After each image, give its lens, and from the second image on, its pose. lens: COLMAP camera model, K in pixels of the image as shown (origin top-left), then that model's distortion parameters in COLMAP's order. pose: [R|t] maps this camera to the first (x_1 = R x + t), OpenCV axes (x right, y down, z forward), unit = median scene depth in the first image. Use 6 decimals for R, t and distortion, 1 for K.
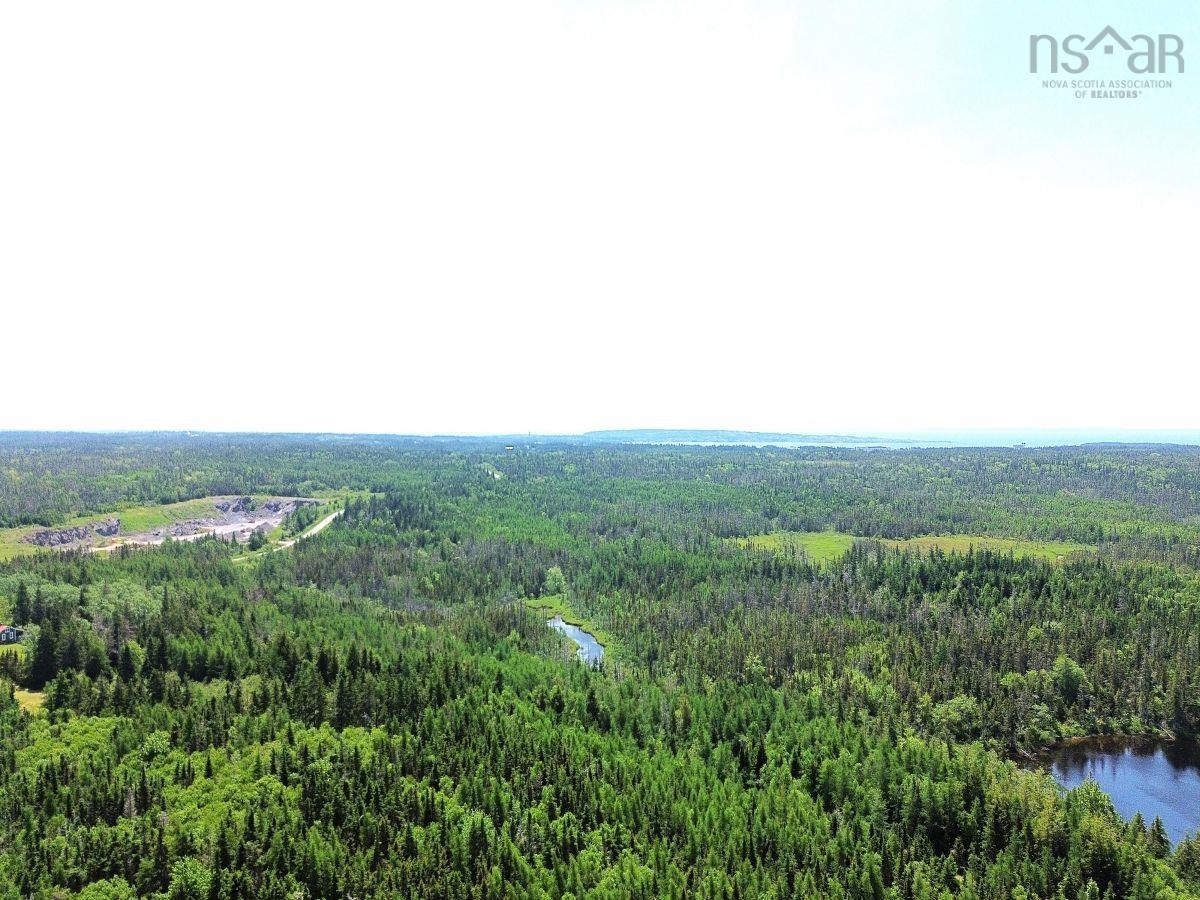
lens RADIAL K [[846.8, 0, 588.7], [0, 846.8, 448.7], [0, 0, 1]] dist [0.053940, -0.031223]
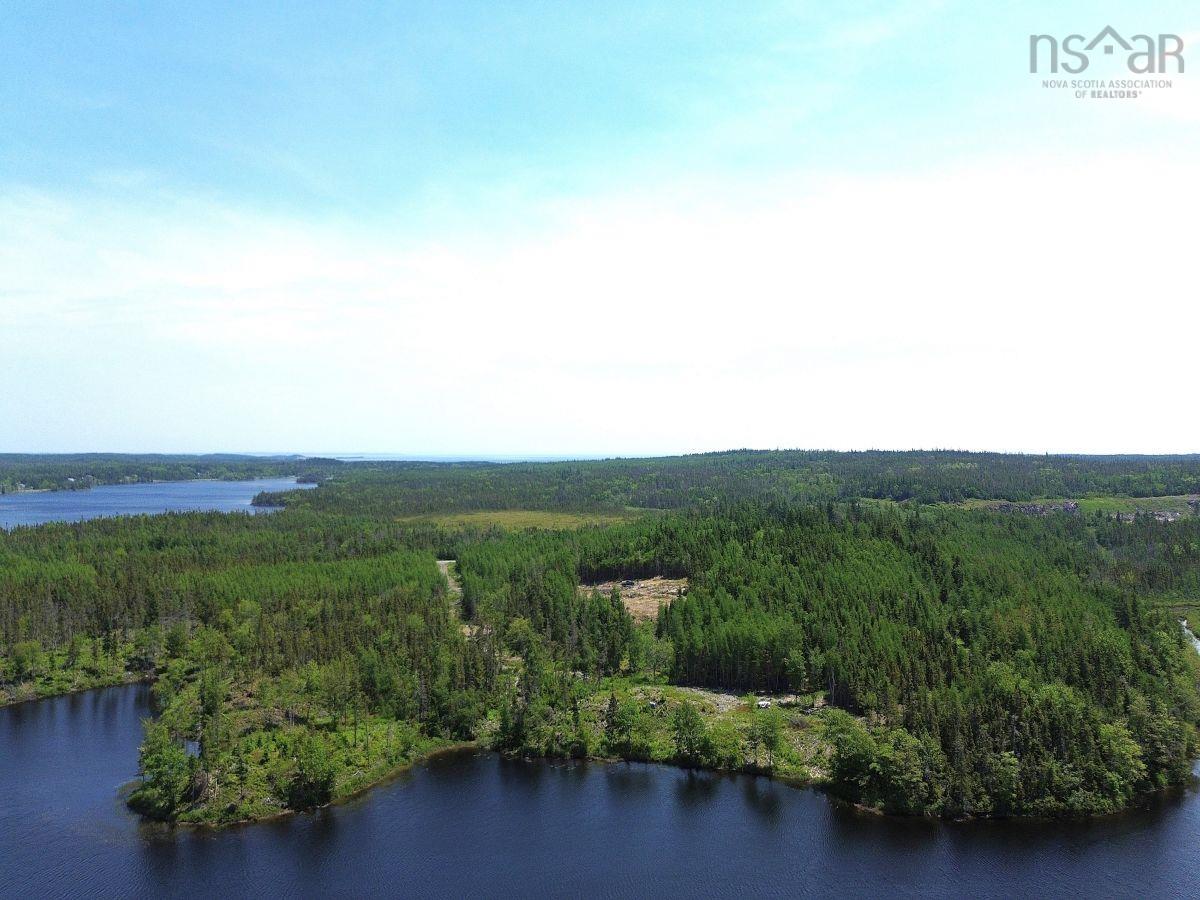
lens RADIAL K [[846.8, 0, 596.2], [0, 846.8, 453.8], [0, 0, 1]] dist [0.053940, -0.031223]
pose [[0.314923, -0.000536, -0.949117, 0.404561], [-0.024354, 0.999666, -0.008645, 0.039876], [0.948805, 0.025837, 0.314805, -0.036978]]
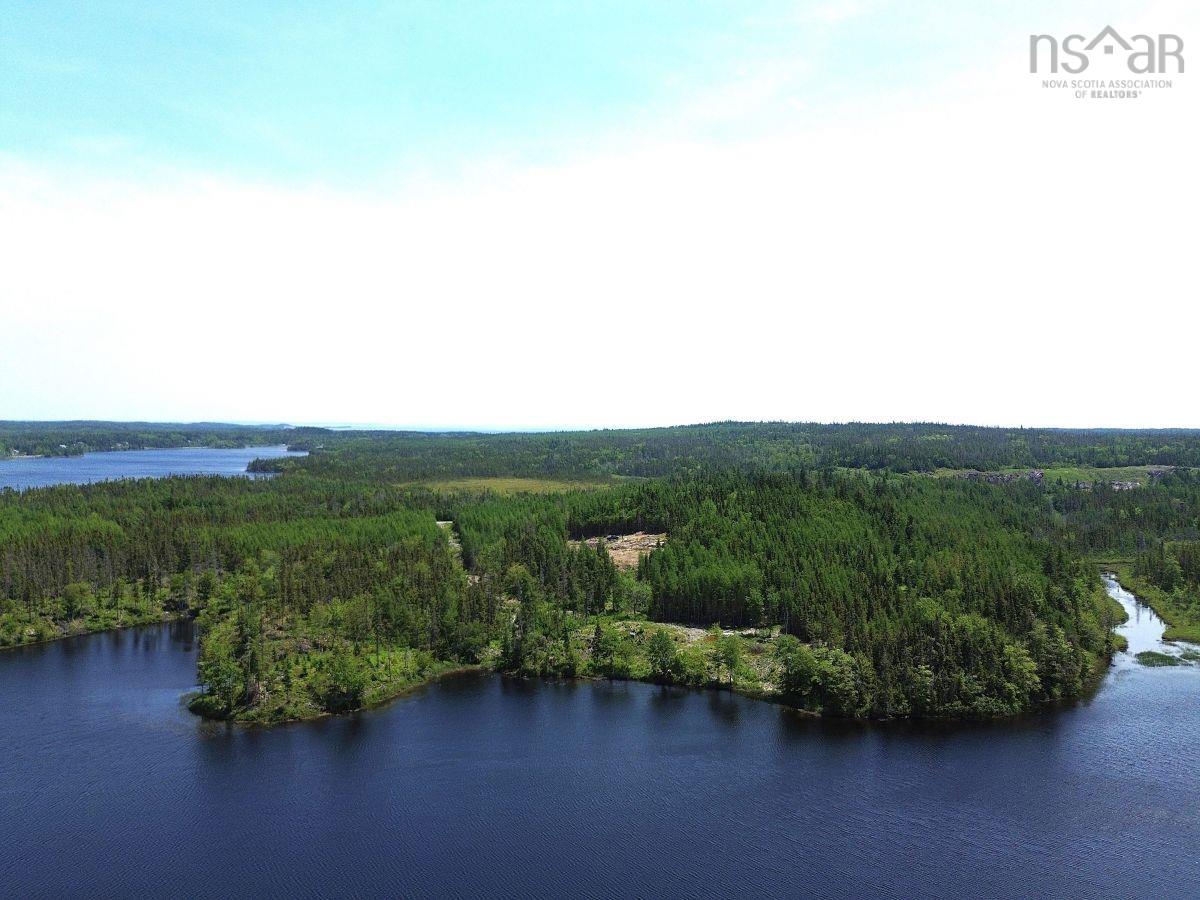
lens RADIAL K [[846.8, 0, 595.3], [0, 846.8, 445.6], [0, 0, 1]] dist [0.053940, -0.031223]
pose [[0.327958, 0.024068, -0.944386, 0.448155], [-0.030470, 0.999425, 0.014890, 0.043145], [0.944201, 0.023892, 0.328502, -0.051958]]
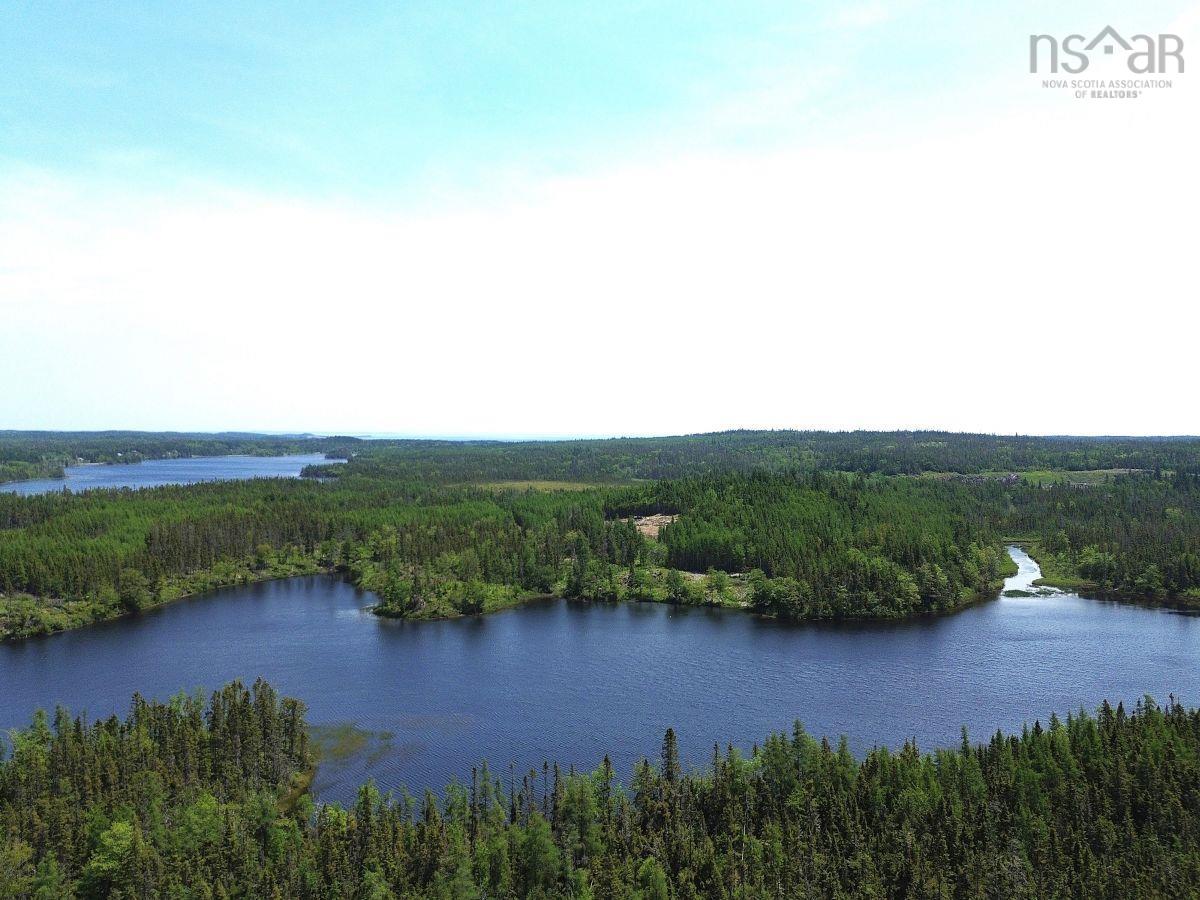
lens RADIAL K [[846.8, 0, 591.7], [0, 846.8, 455.1], [0, 0, 1]] dist [0.053940, -0.031223]
pose [[0.306640, 0.024297, -0.951515, 0.601454], [-0.028473, 0.999461, 0.016345, 0.045688], [0.951400, 0.022080, 0.307167, -0.117089]]
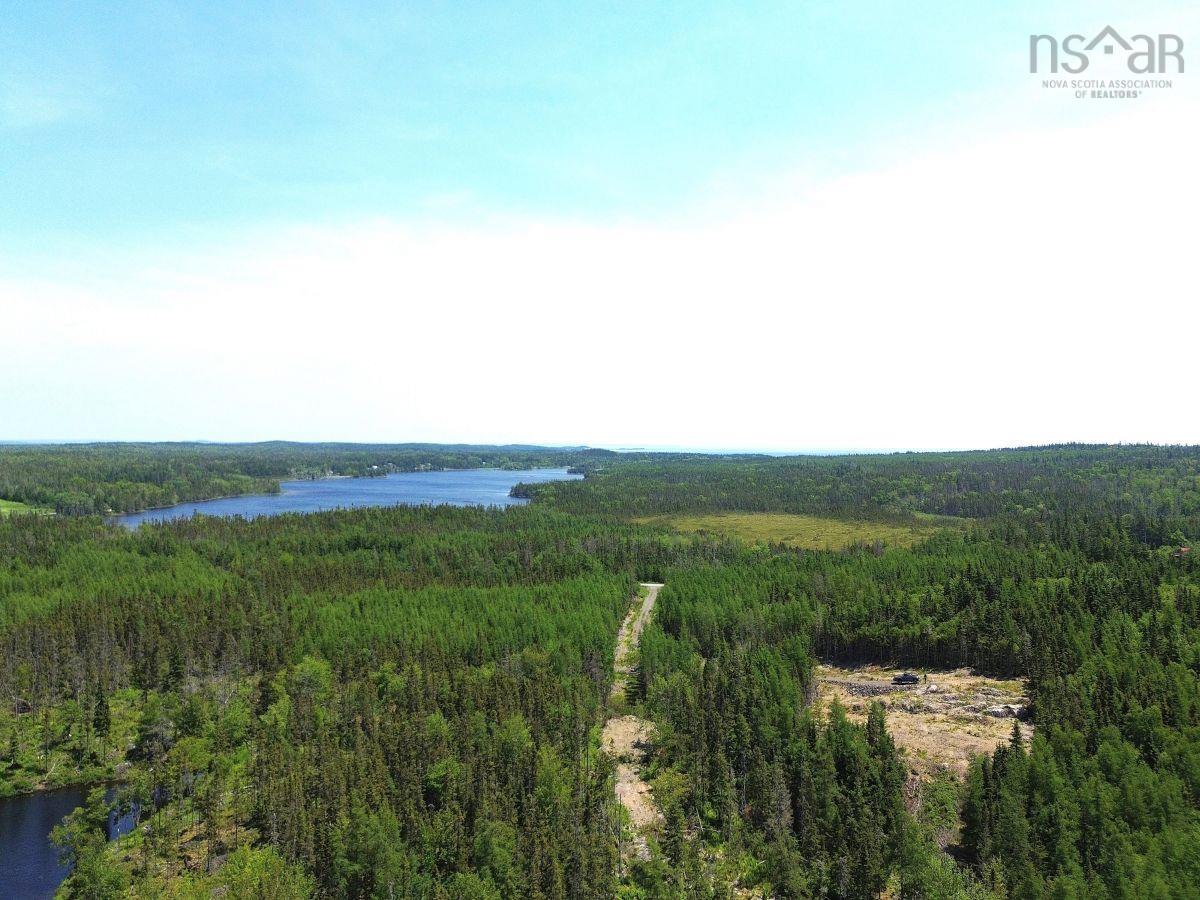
lens RADIAL K [[846.8, 0, 599.2], [0, 846.8, 446.7], [0, 0, 1]] dist [0.053940, -0.031223]
pose [[-0.004431, 0.001523, -0.999989, 0.236979], [-0.033194, 0.999448, 0.001669, 0.037640], [0.999439, 0.033201, -0.004378, 0.030210]]
